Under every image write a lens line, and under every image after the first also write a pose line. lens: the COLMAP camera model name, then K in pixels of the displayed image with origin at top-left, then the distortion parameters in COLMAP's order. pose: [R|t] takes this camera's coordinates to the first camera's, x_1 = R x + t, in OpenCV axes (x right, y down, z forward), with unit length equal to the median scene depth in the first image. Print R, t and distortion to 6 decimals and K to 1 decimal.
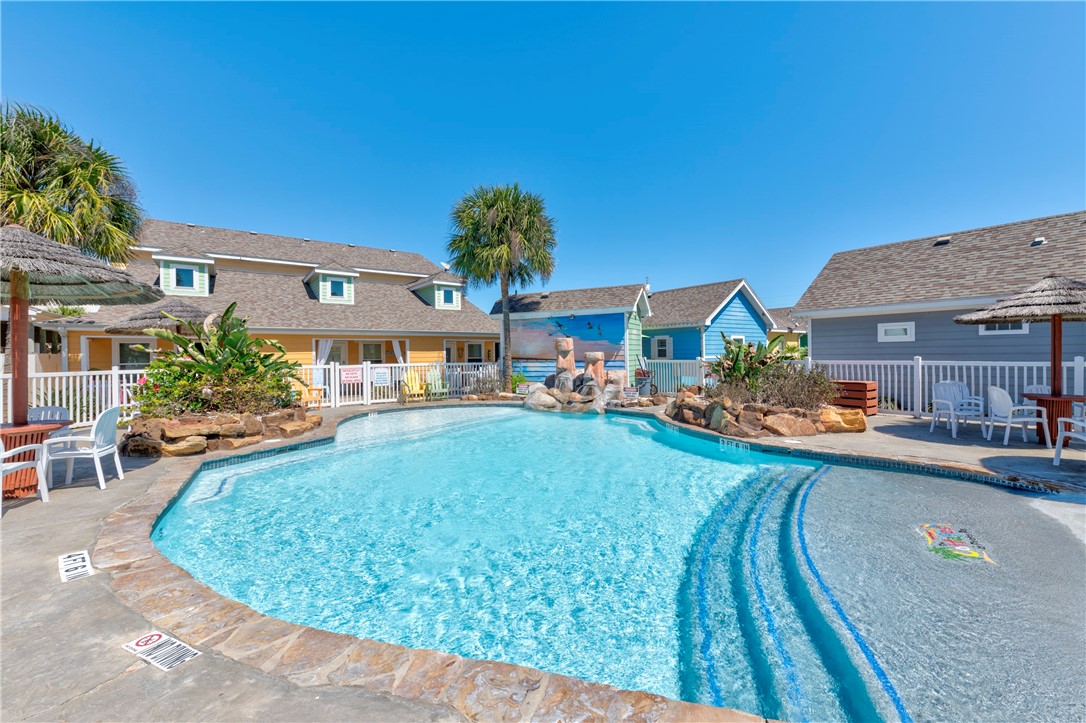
lens RADIAL K [[438.2, 0, 546.9], [0, 438.2, 354.6], [0, 0, 1]] dist [0.003146, -0.002397]
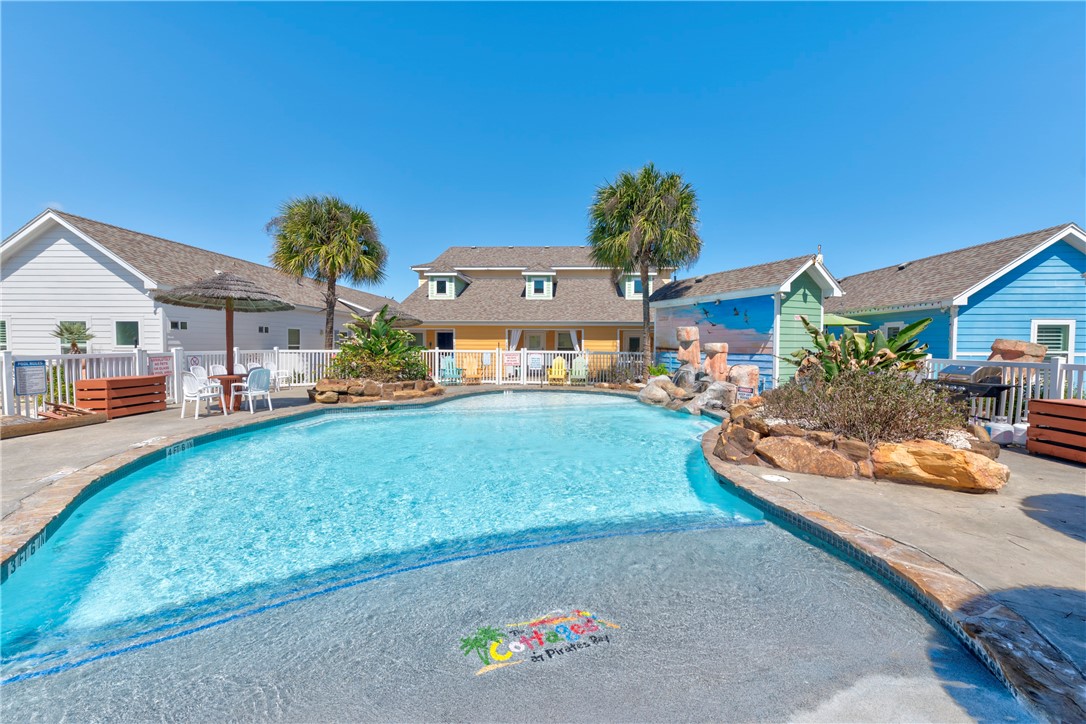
lens RADIAL K [[438.2, 0, 584.6], [0, 438.2, 354.7], [0, 0, 1]] dist [0.003146, -0.002397]
pose [[0.780411, 0.031549, -0.624470, 0.433100], [-0.016715, 0.999422, 0.029603, -0.003730], [0.625043, -0.012664, 0.780487, 0.171266]]
